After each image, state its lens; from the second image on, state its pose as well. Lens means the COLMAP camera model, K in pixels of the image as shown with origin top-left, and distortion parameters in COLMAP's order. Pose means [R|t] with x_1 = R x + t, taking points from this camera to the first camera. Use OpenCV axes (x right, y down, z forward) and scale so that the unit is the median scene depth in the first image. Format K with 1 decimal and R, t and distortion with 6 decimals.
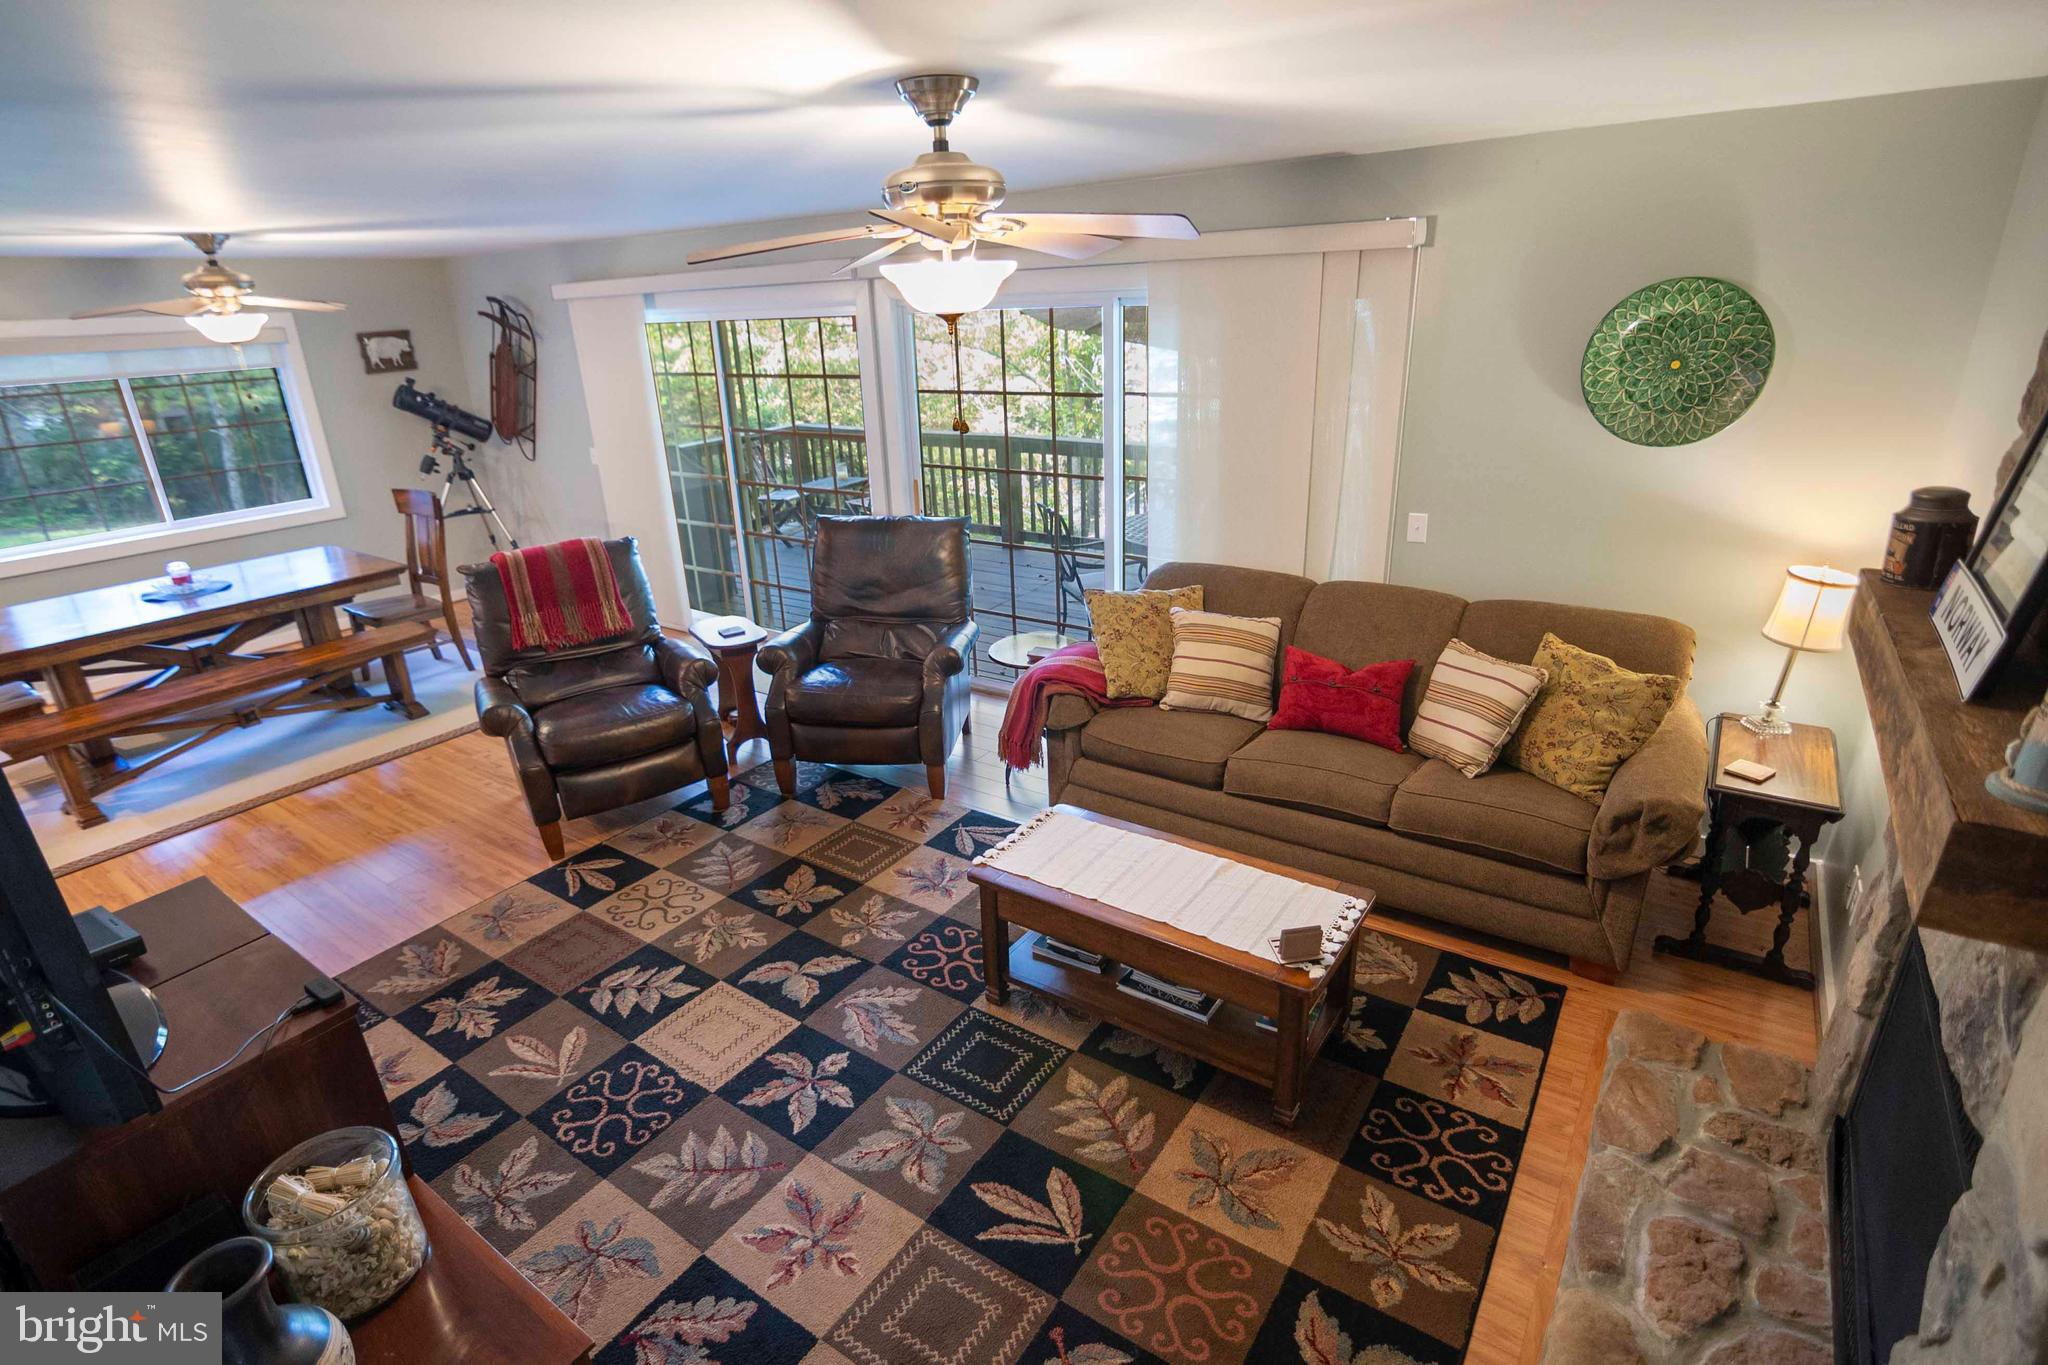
lens RADIAL K [[1009.9, 0, 1010.1], [0, 1009.9, 683.8], [0, 0, 1]] dist [-0.031329, 0.010076]
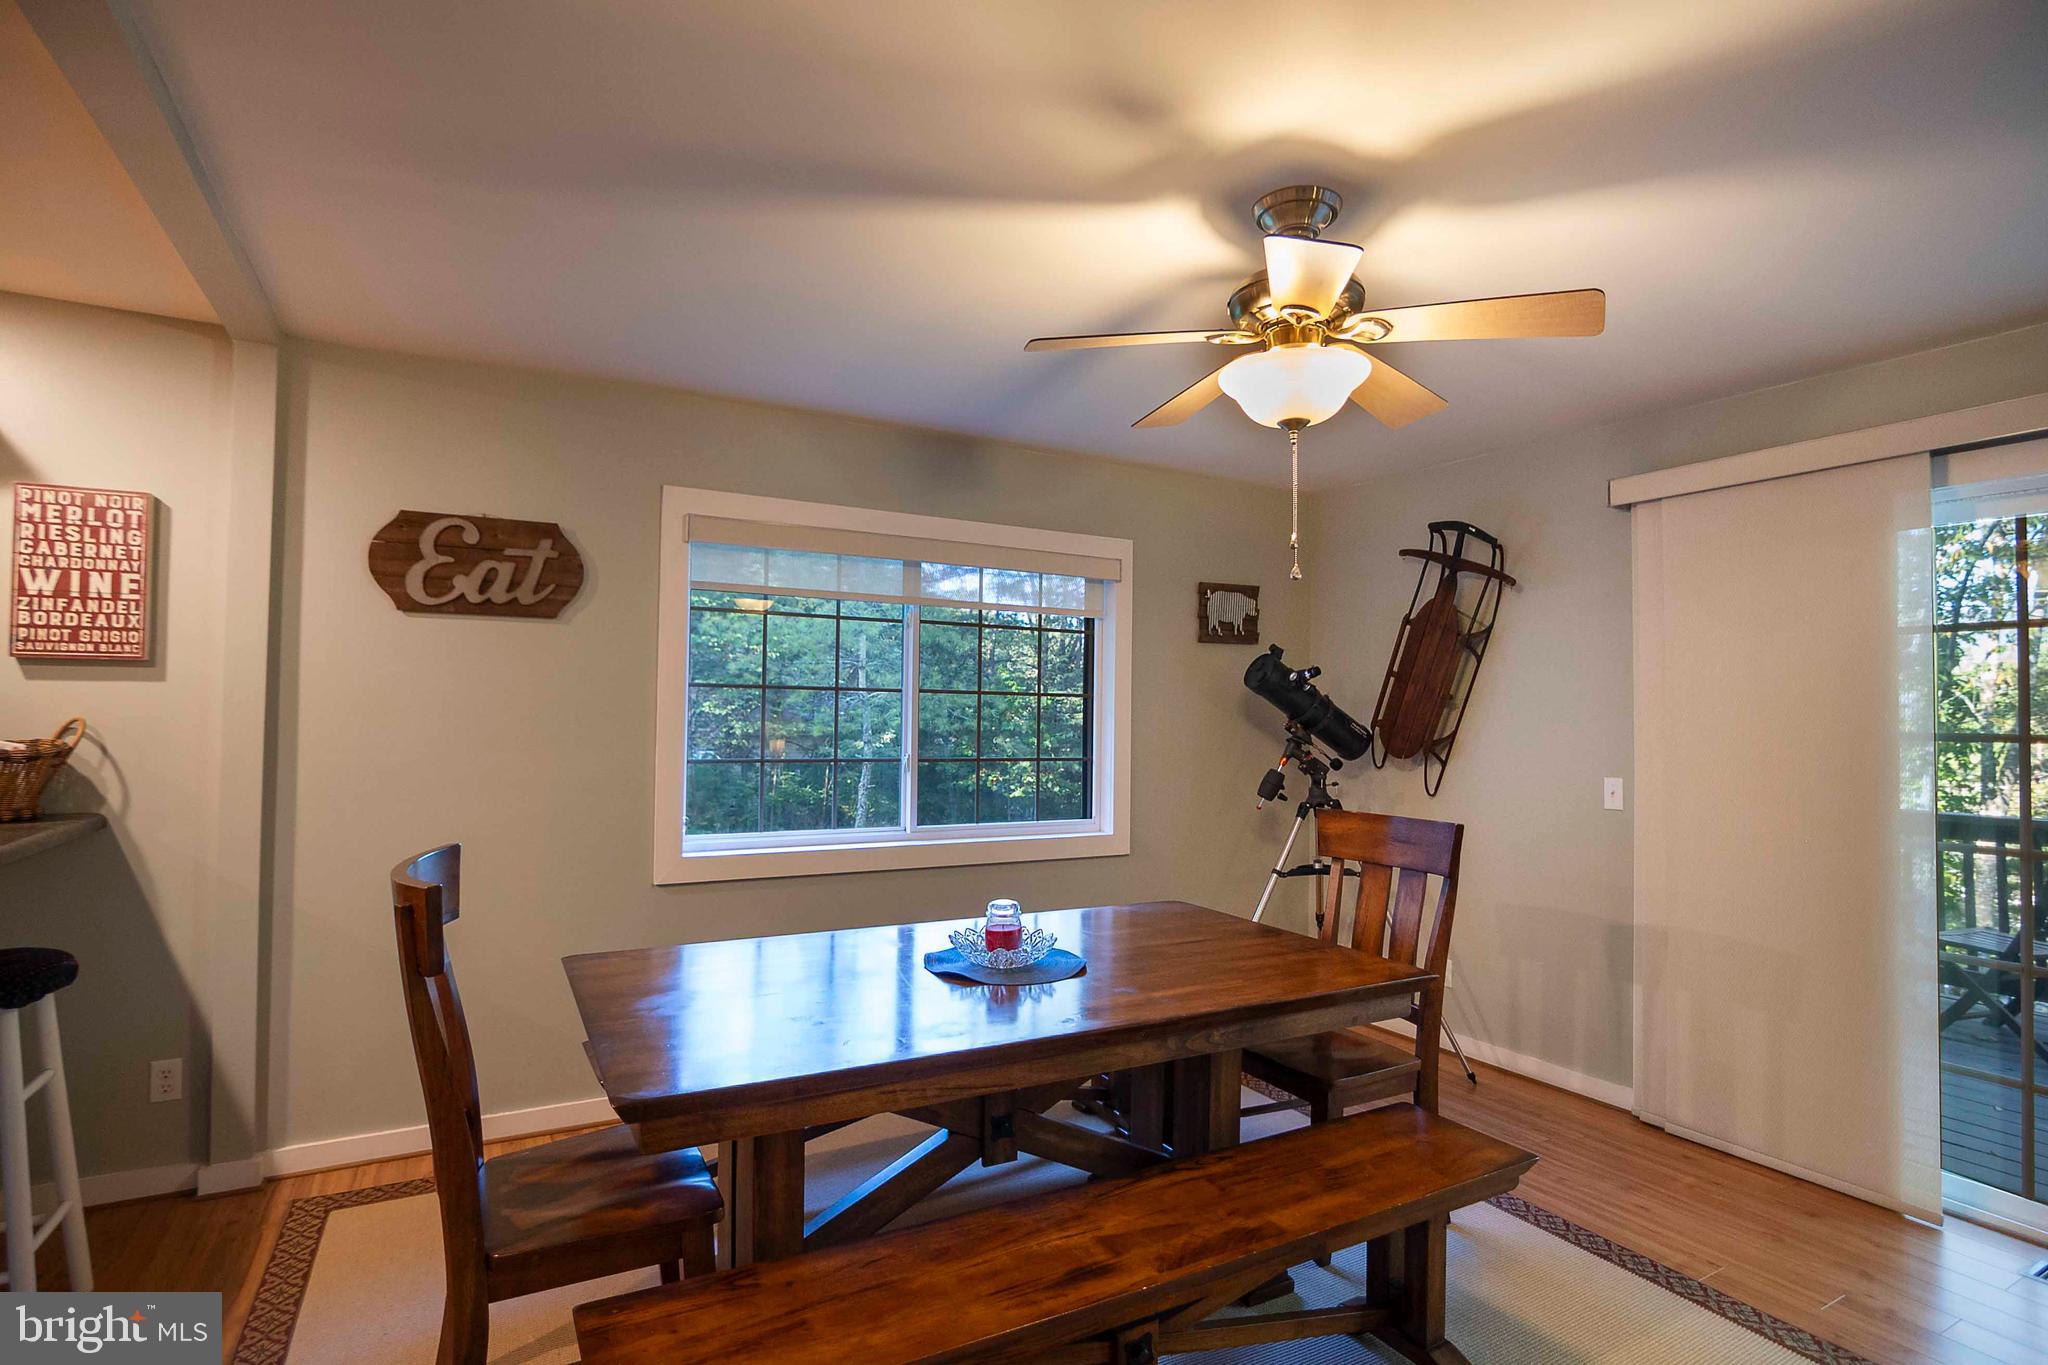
lens RADIAL K [[1009.9, 0, 1016.8], [0, 1009.9, 688.1], [0, 0, 1]] dist [-0.031329, 0.010076]
pose [[0.900229, 0.037006, -0.433841, -0.873199], [-0.198421, 0.921777, -0.333101, -0.079017], [0.387578, 0.385950, 0.837153, 0.783804]]
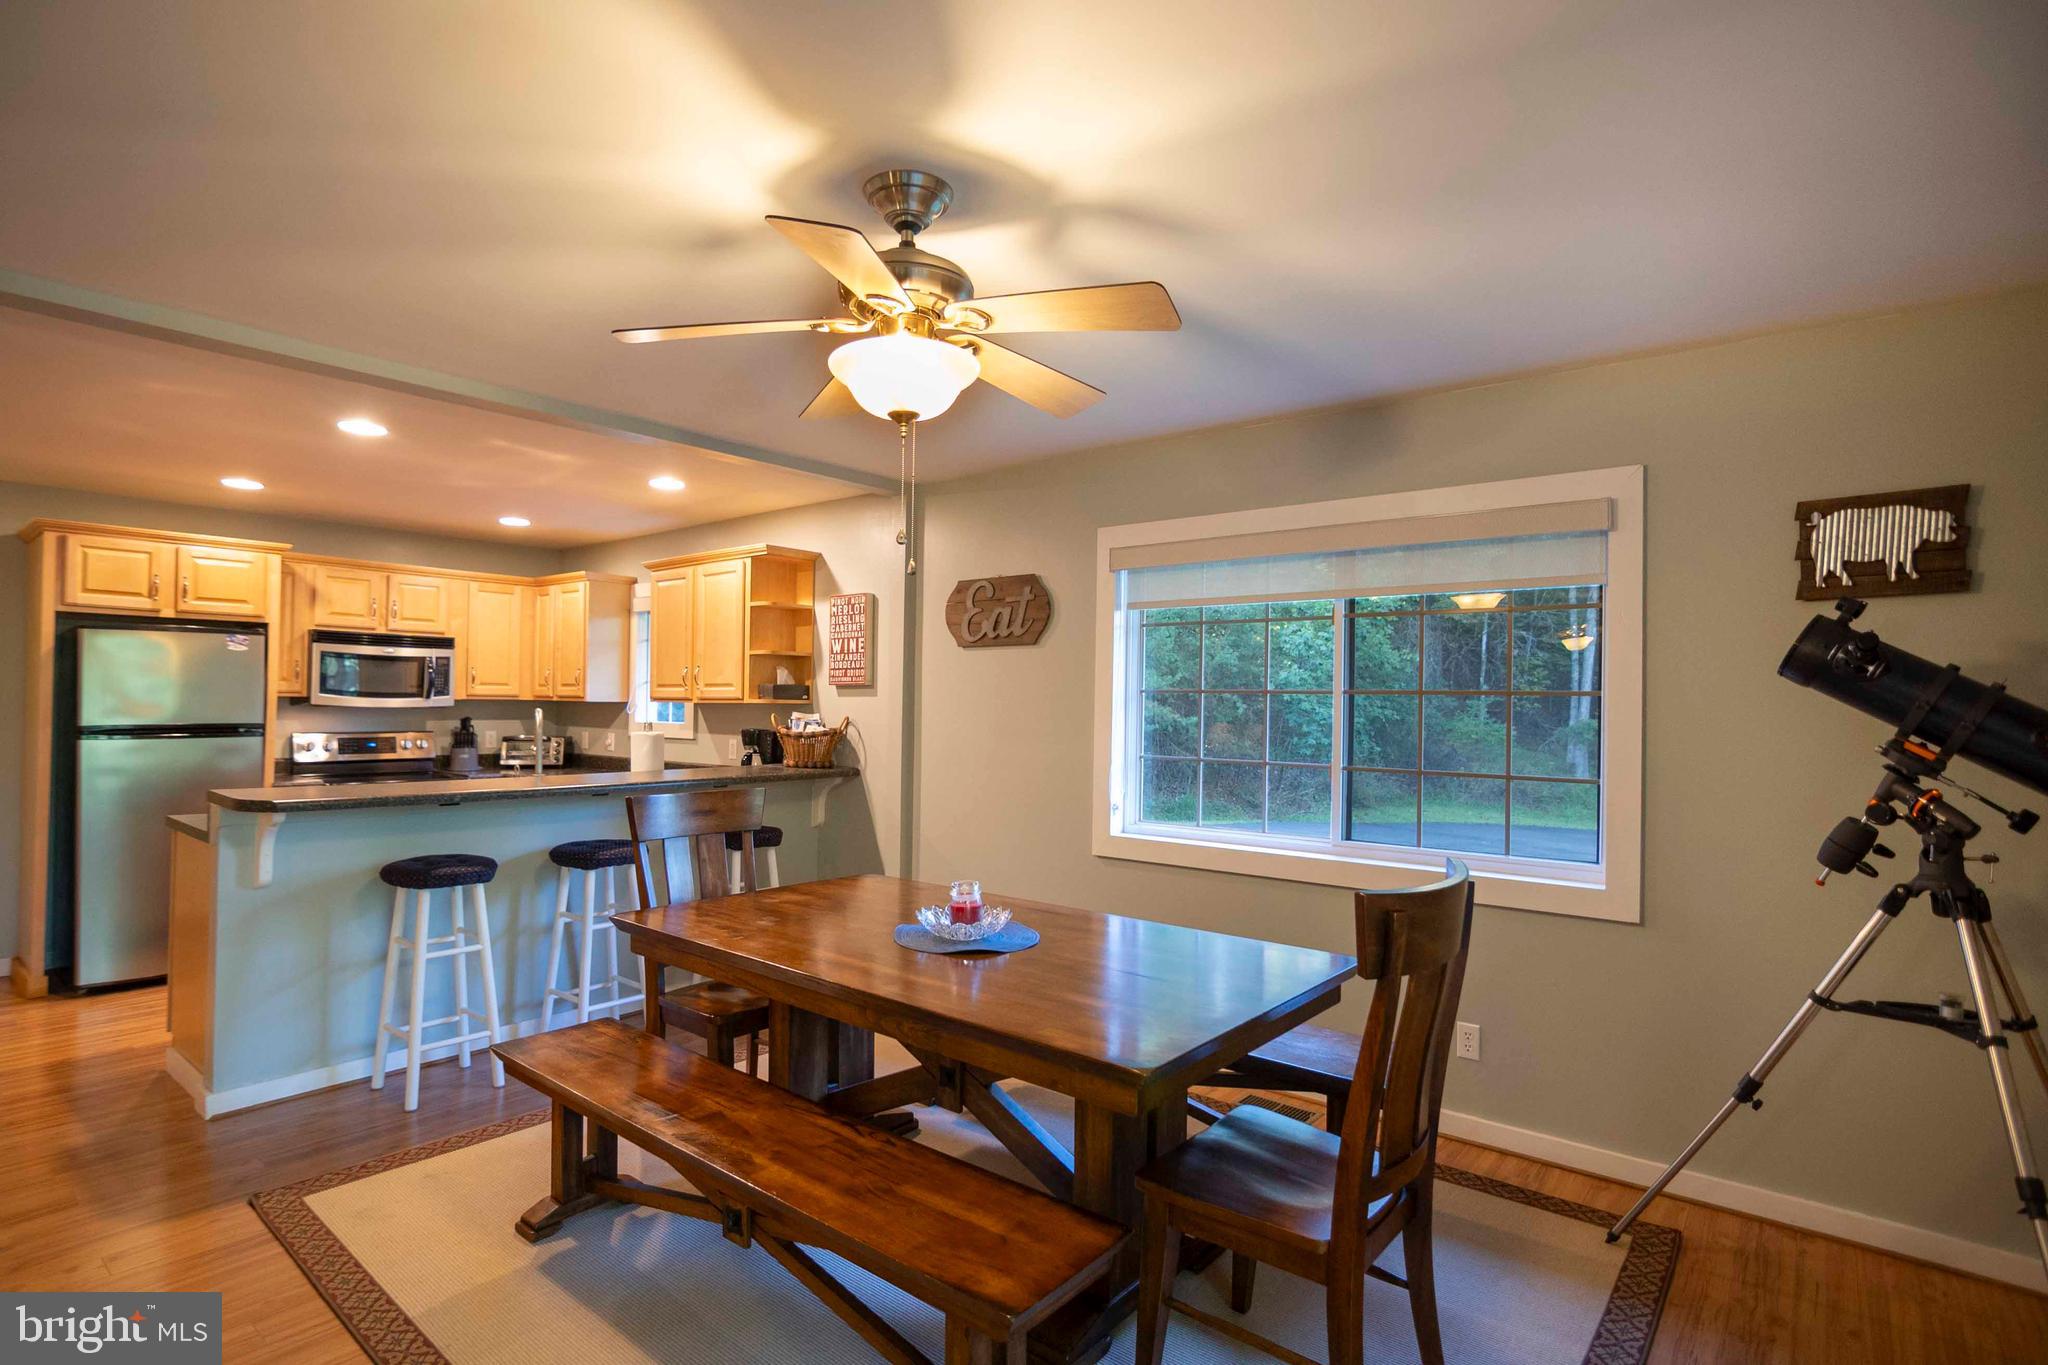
lens RADIAL K [[1009.9, 0, 1013.5], [0, 1009.9, 690.7], [0, 0, 1]] dist [-0.031329, 0.010076]
pose [[-0.067656, 0.022533, -0.997454, -0.436538], [-0.367350, 0.928949, 0.045902, -0.340790], [0.927619, 0.369520, -0.054572, 1.397292]]
